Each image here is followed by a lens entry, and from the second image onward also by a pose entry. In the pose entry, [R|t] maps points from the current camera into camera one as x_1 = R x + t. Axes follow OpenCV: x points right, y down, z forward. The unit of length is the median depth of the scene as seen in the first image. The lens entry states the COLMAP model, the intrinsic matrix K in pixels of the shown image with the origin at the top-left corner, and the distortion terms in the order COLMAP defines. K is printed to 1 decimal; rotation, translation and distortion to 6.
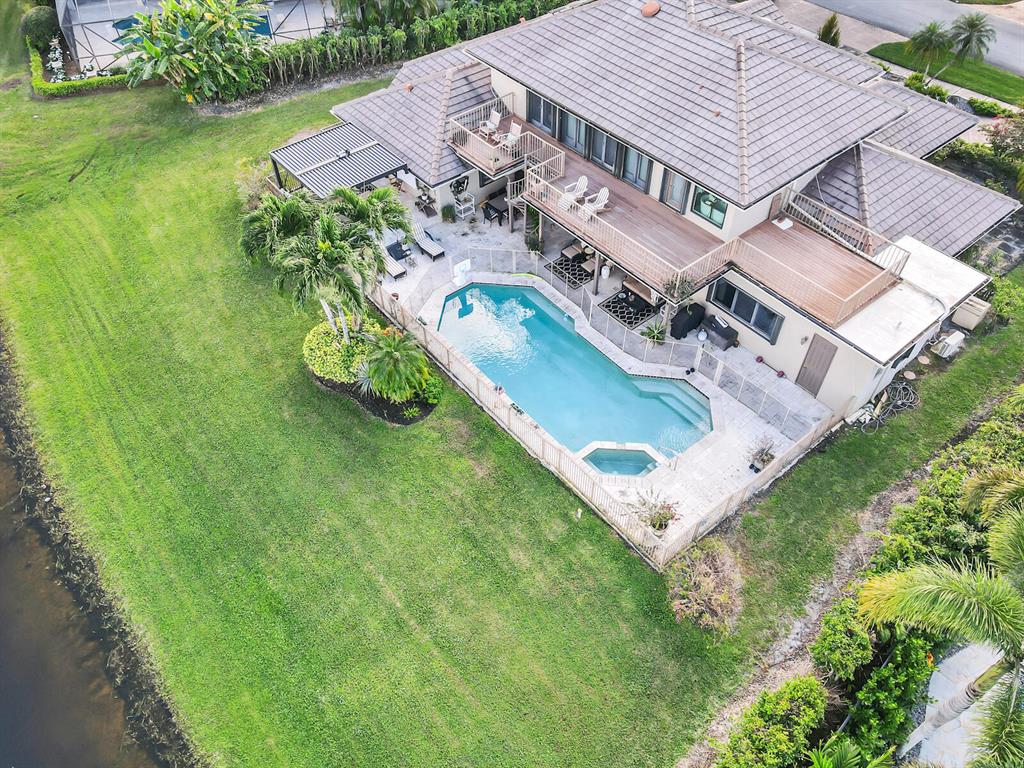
lens RADIAL K [[735.6, 0, 512.0], [0, 735.6, 384.0], [0, 0, 1]] dist [-0.002547, 0.039166]
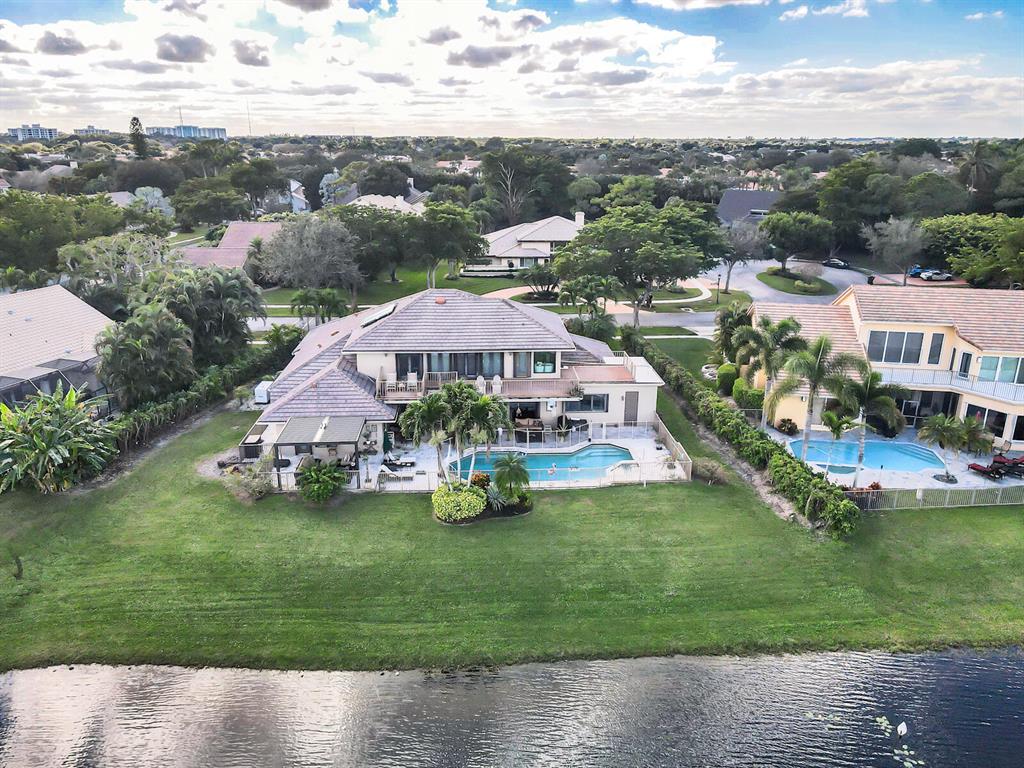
lens RADIAL K [[735.6, 0, 512.0], [0, 735.6, 384.0], [0, 0, 1]] dist [-0.002547, 0.039166]
pose [[0.581947, -0.243253, 0.775993, -1.276283], [0.608133, 0.763696, -0.216663, 0.157399], [-0.539919, 0.597993, 0.592361, -0.024541]]
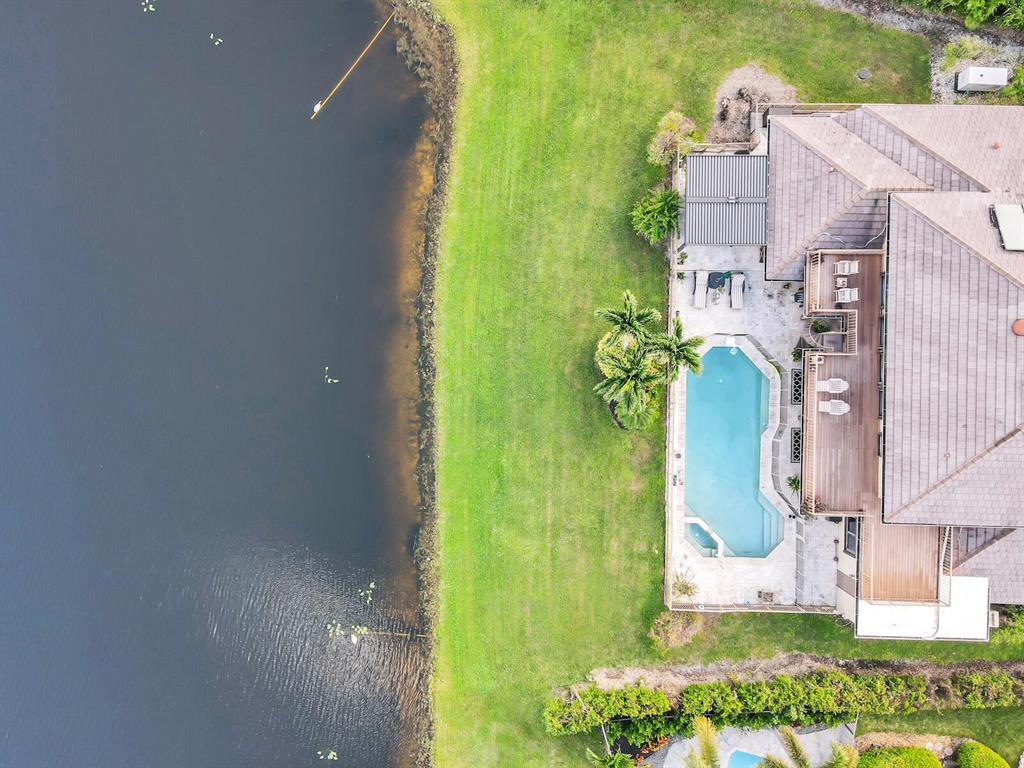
lens RADIAL K [[735.6, 0, 512.0], [0, 735.6, 384.0], [0, 0, 1]] dist [-0.002547, 0.039166]
pose [[0.761925, 0.647652, -0.004201, -0.376322], [-0.476909, 0.565421, 0.672946, -0.951389], [0.438210, -0.510731, 0.739680, -0.220833]]
